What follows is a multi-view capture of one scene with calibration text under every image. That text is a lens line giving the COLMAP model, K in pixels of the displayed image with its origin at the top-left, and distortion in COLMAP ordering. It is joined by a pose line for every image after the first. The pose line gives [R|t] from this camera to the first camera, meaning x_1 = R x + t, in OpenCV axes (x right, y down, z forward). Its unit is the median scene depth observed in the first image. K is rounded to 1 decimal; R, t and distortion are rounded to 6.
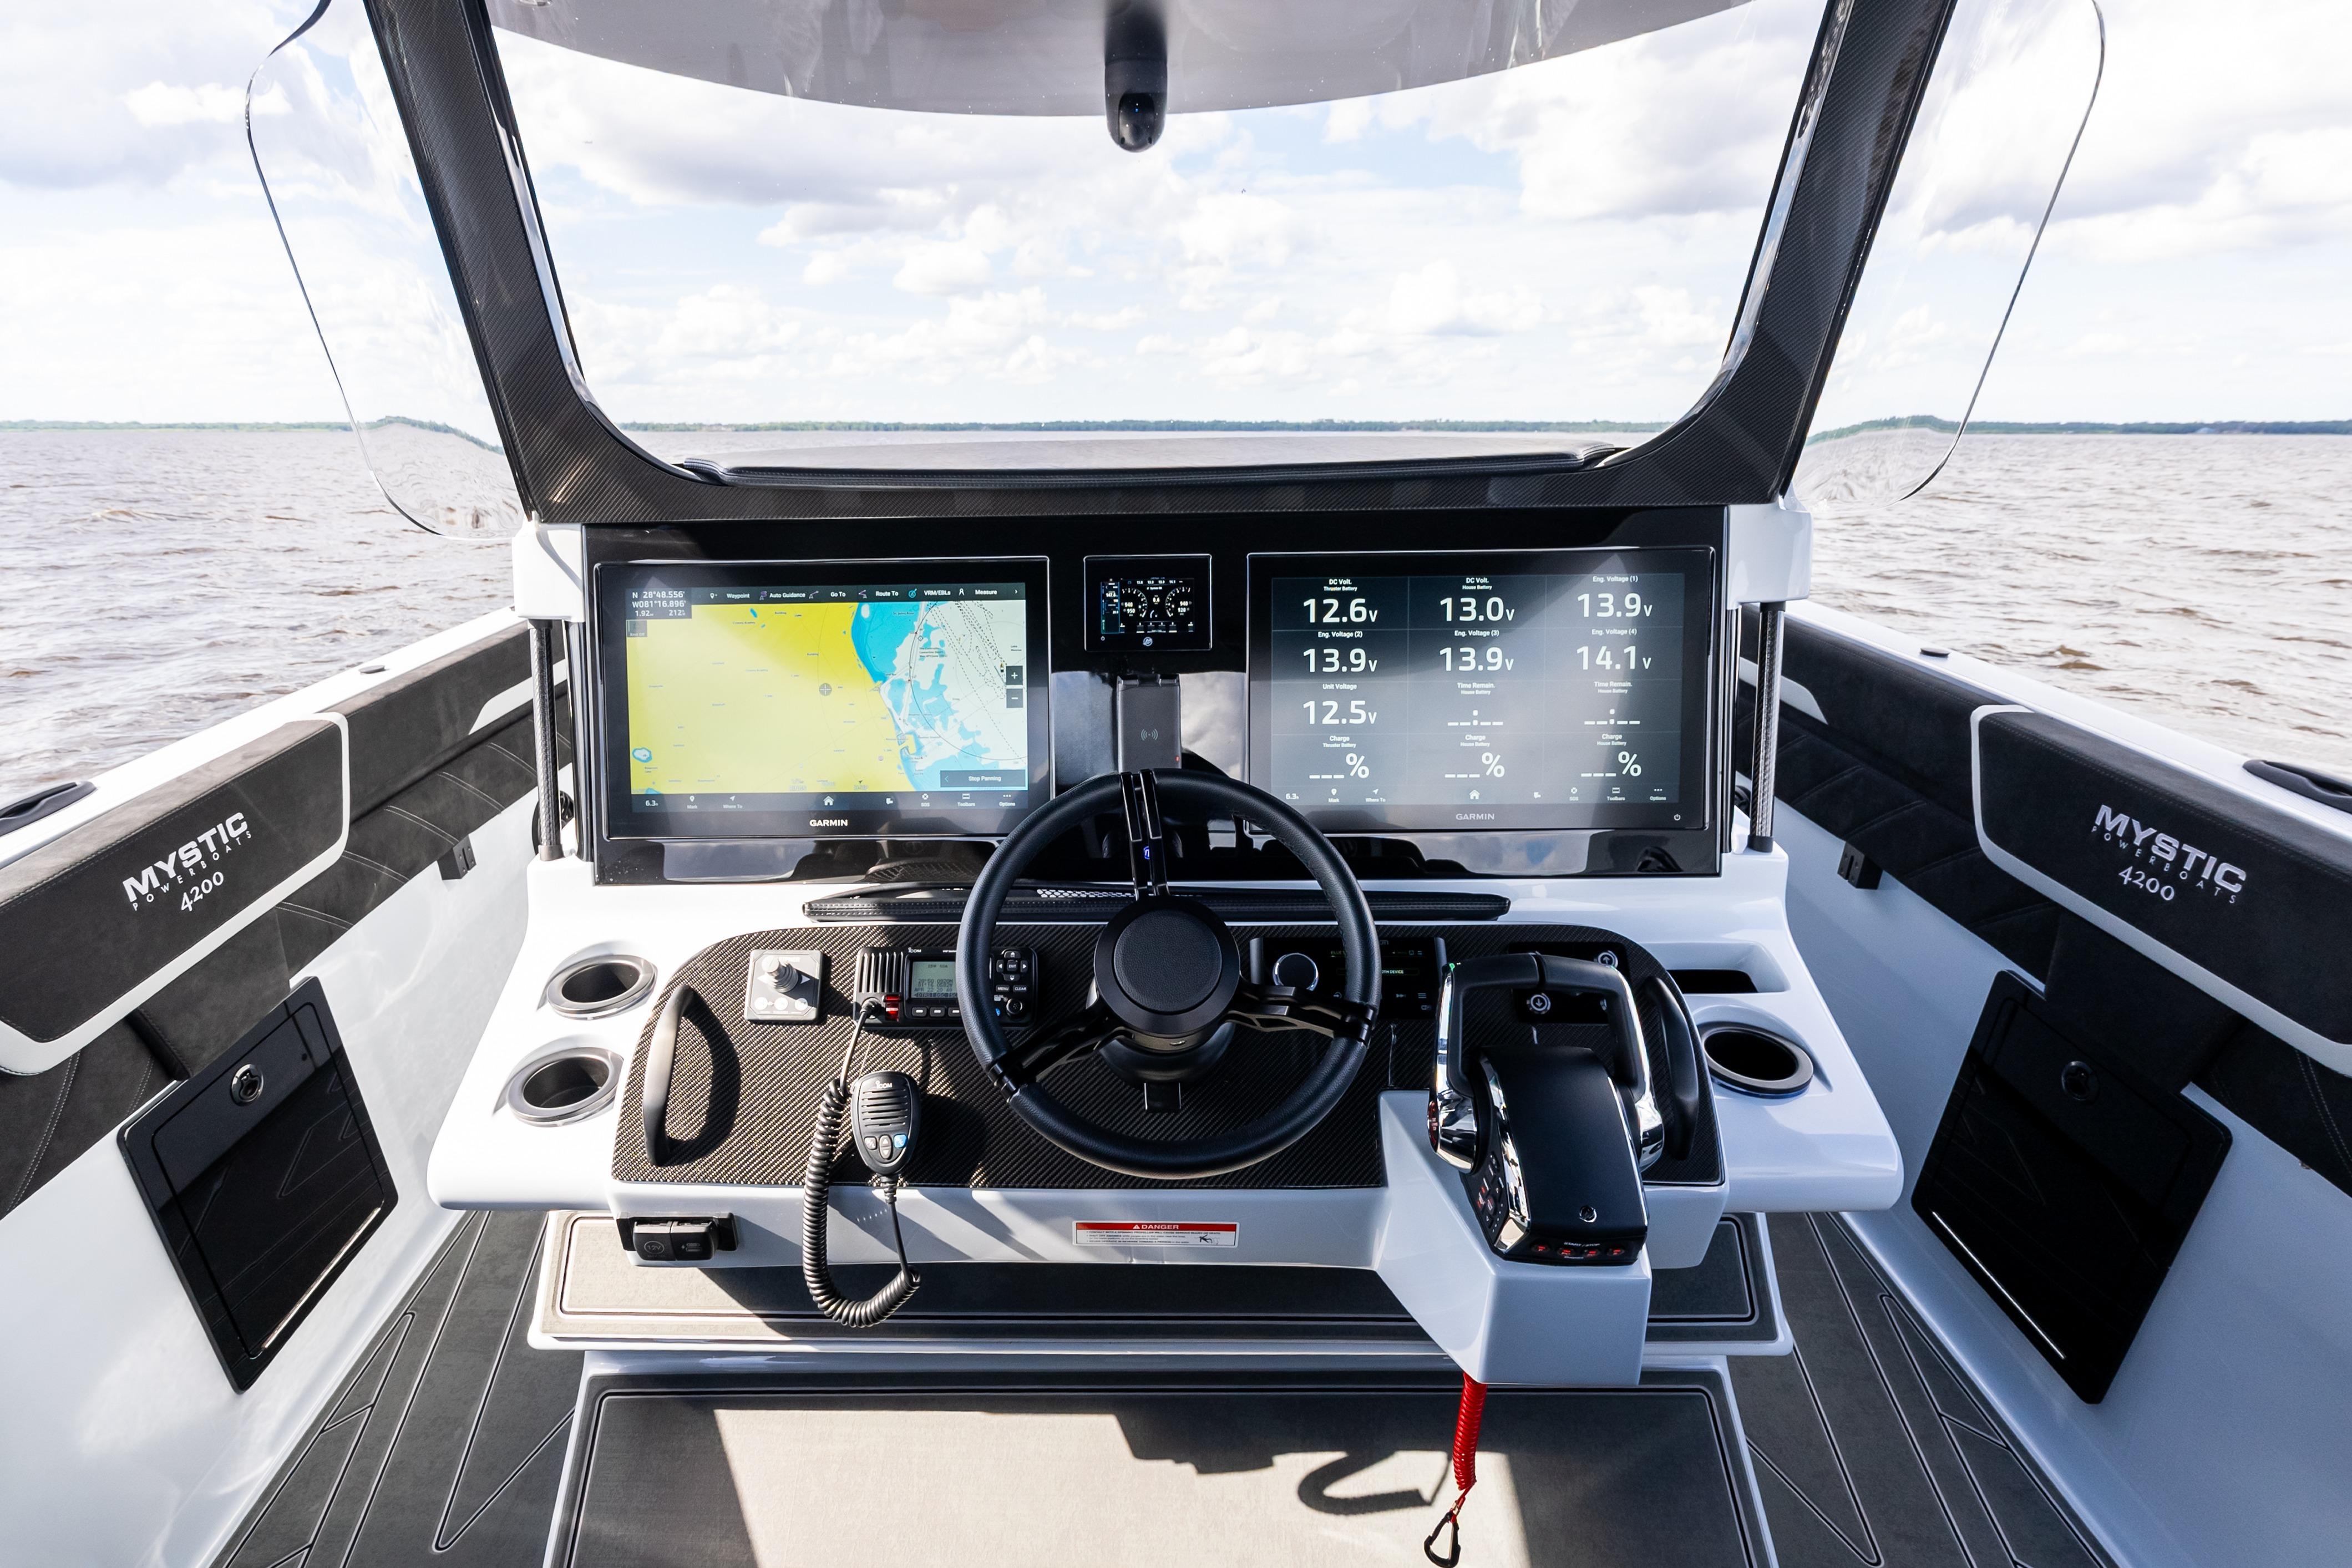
lens RADIAL K [[1167.4, 0, 1044.4], [0, 1167.4, 777.5], [0, 0, 1]] dist [-0.004790, 0.001702]
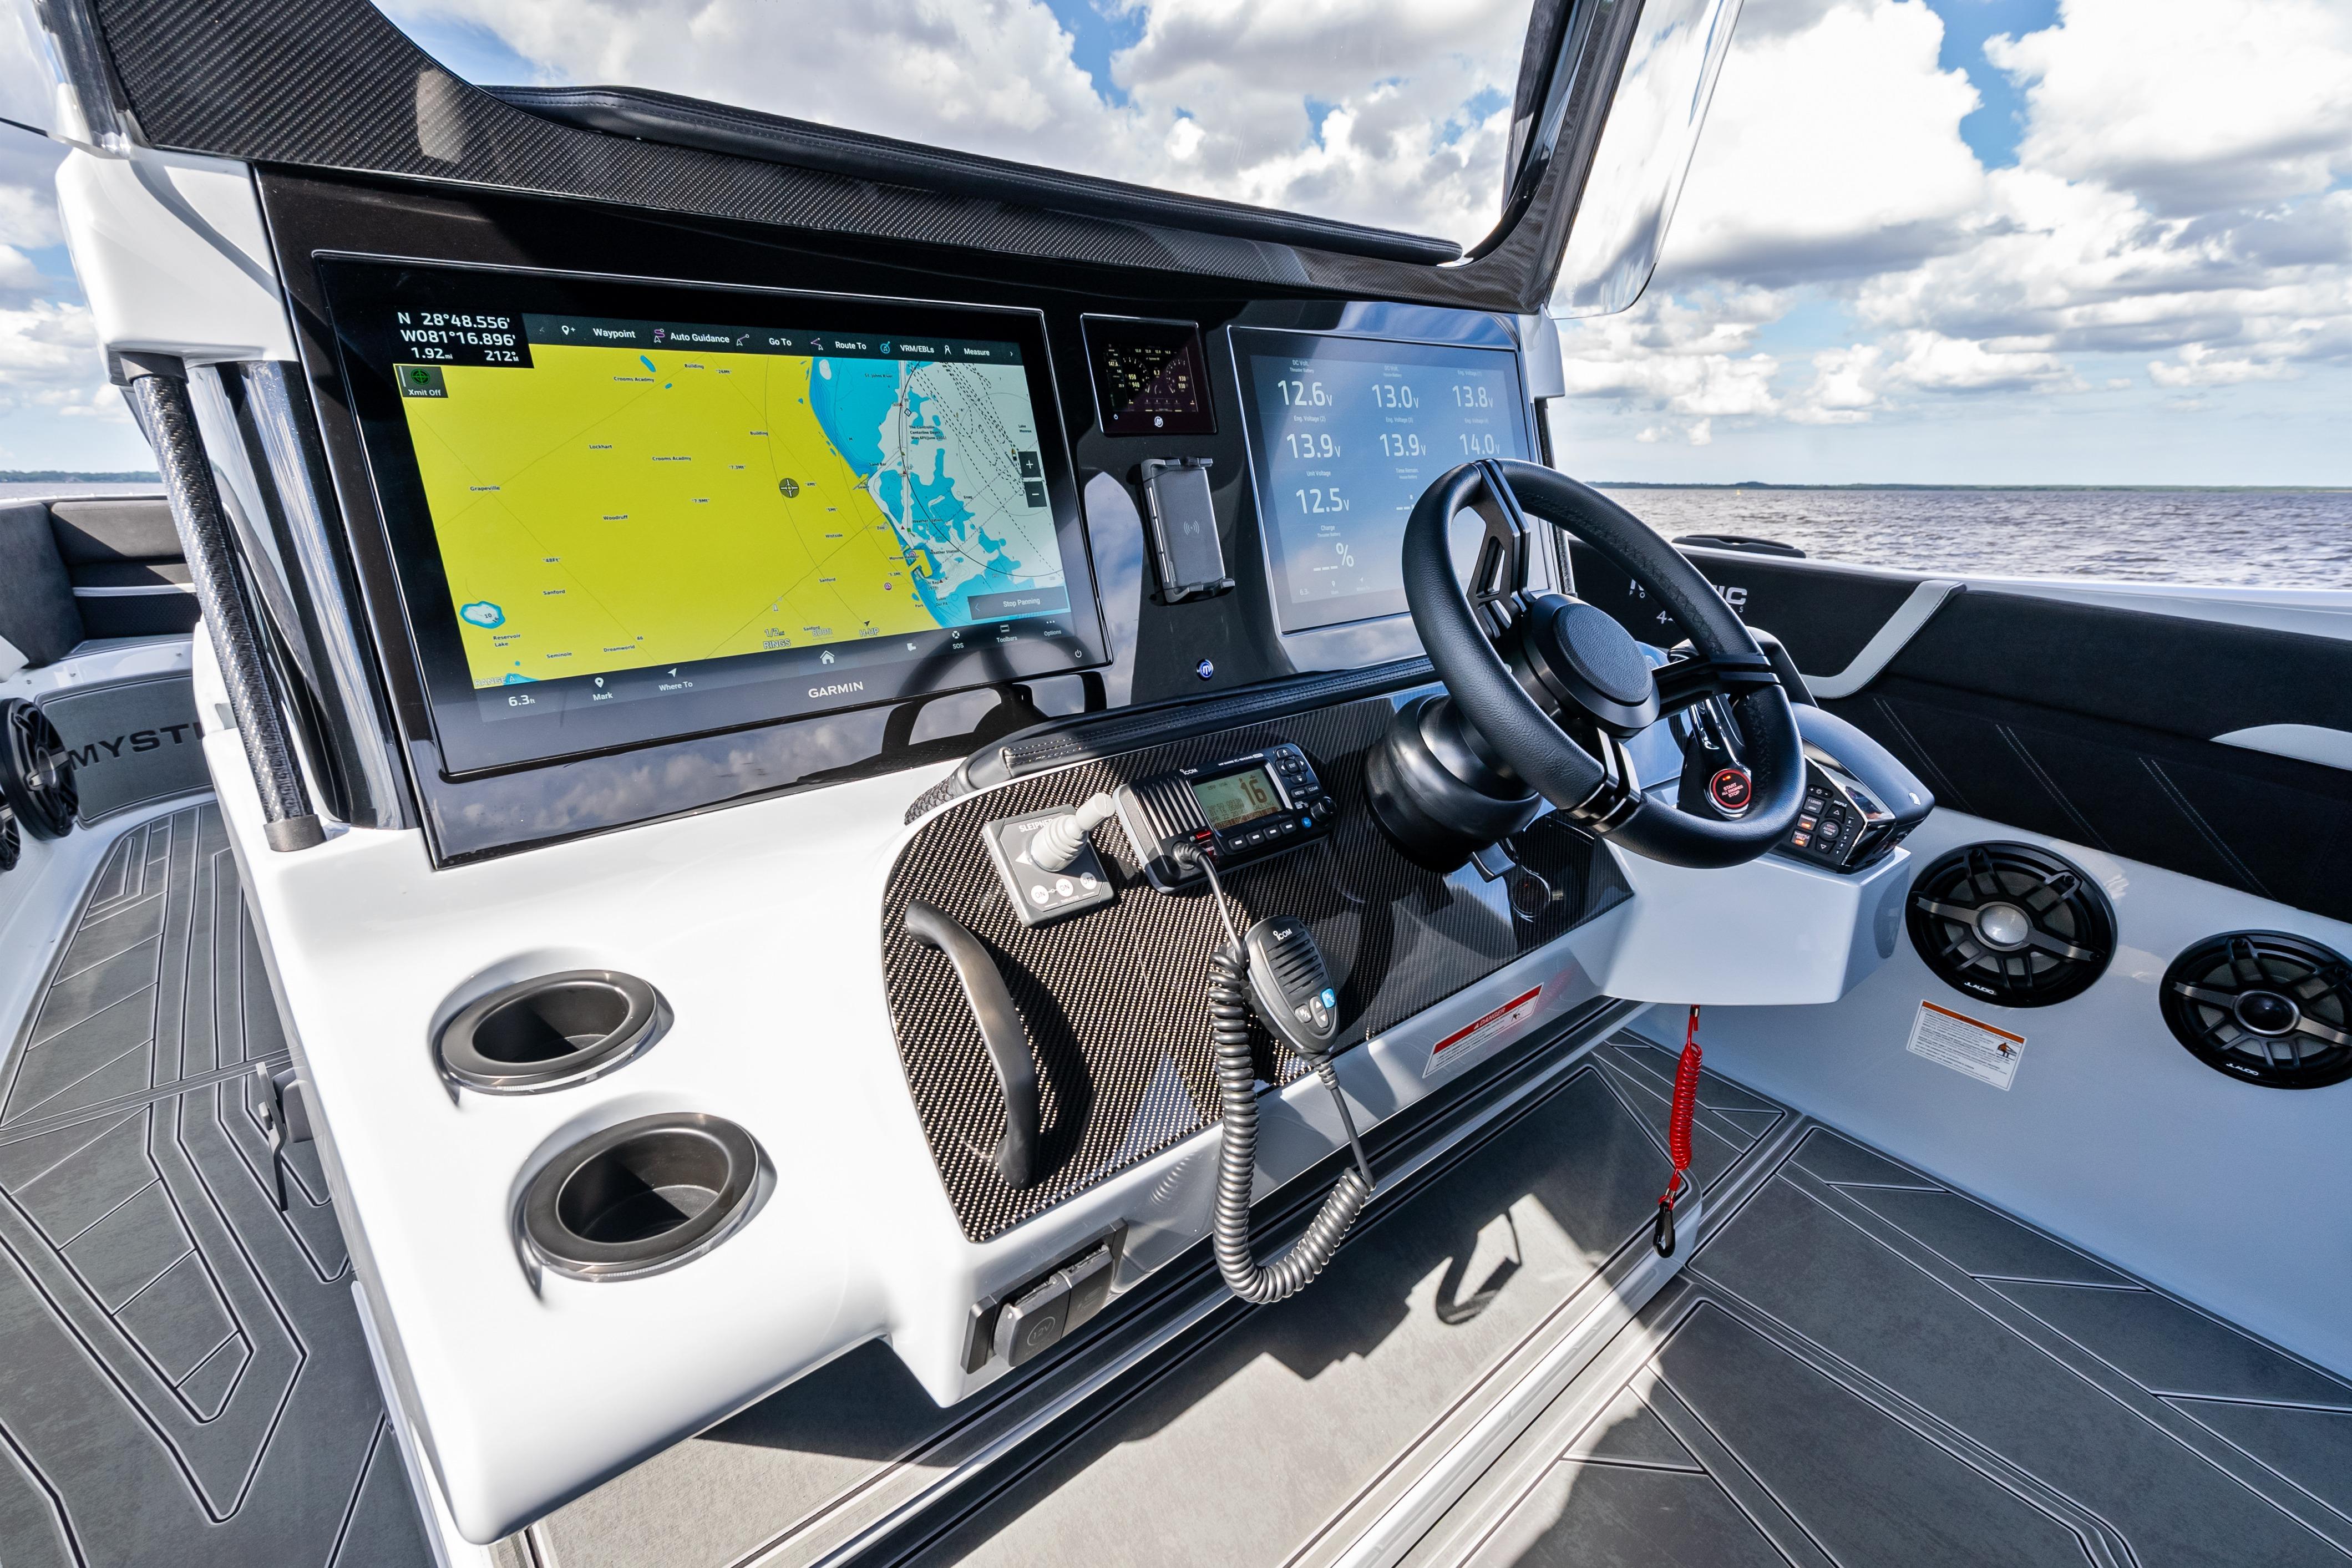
lens RADIAL K [[1123.5, 0, 1133.9], [0, 1123.5, 801.0], [0, 0, 1]] dist [0.000563, 0.001222]
pose [[0.722511, -0.183905, 0.666451, -0.507105], [0.214070, 0.976107, 0.037276, 0.114650], [-0.657383, 0.115734, 0.744616, 0.435845]]
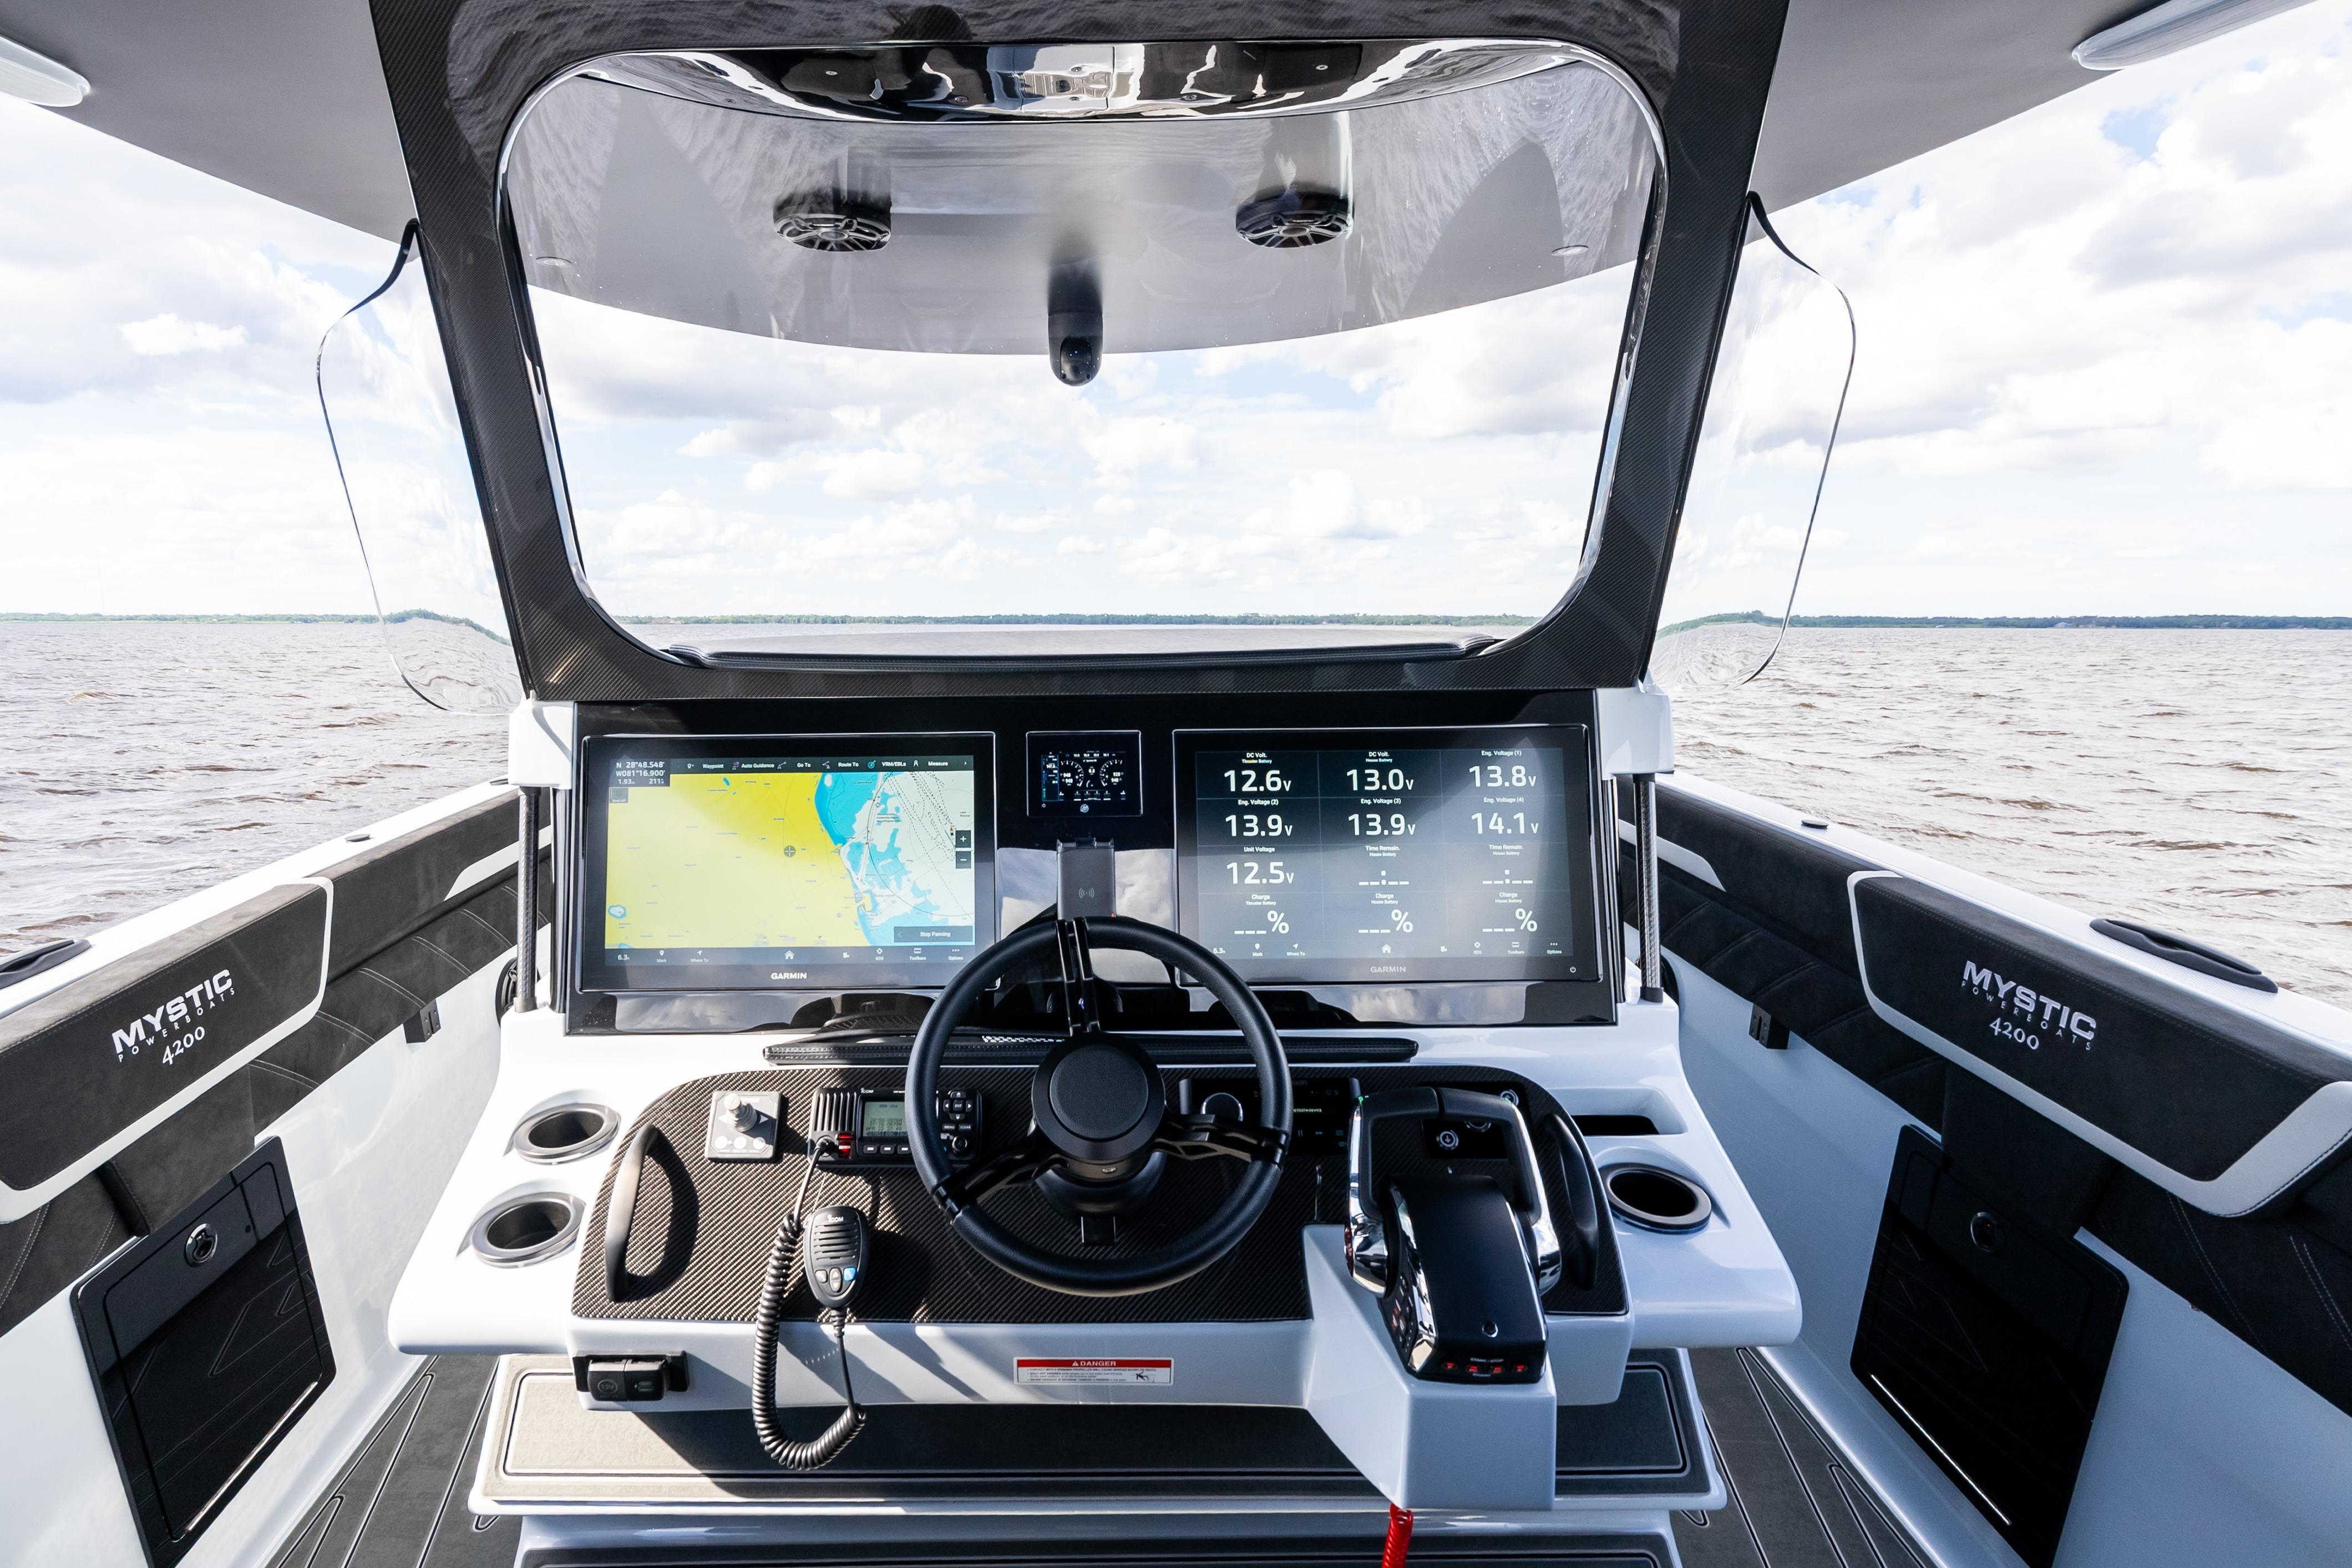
lens RADIAL K [[1155.0, 0, 1012.5], [0, 1155.0, 775.9], [0, 0, 1]] dist [-0.000638, -0.001142]
pose [[0.999928, 0.003190, 0.011575, 0.007801], [-0.001331, 0.987569, -0.157179, 0.024488], [-0.011932, 0.157153, 0.987502, -0.079461]]
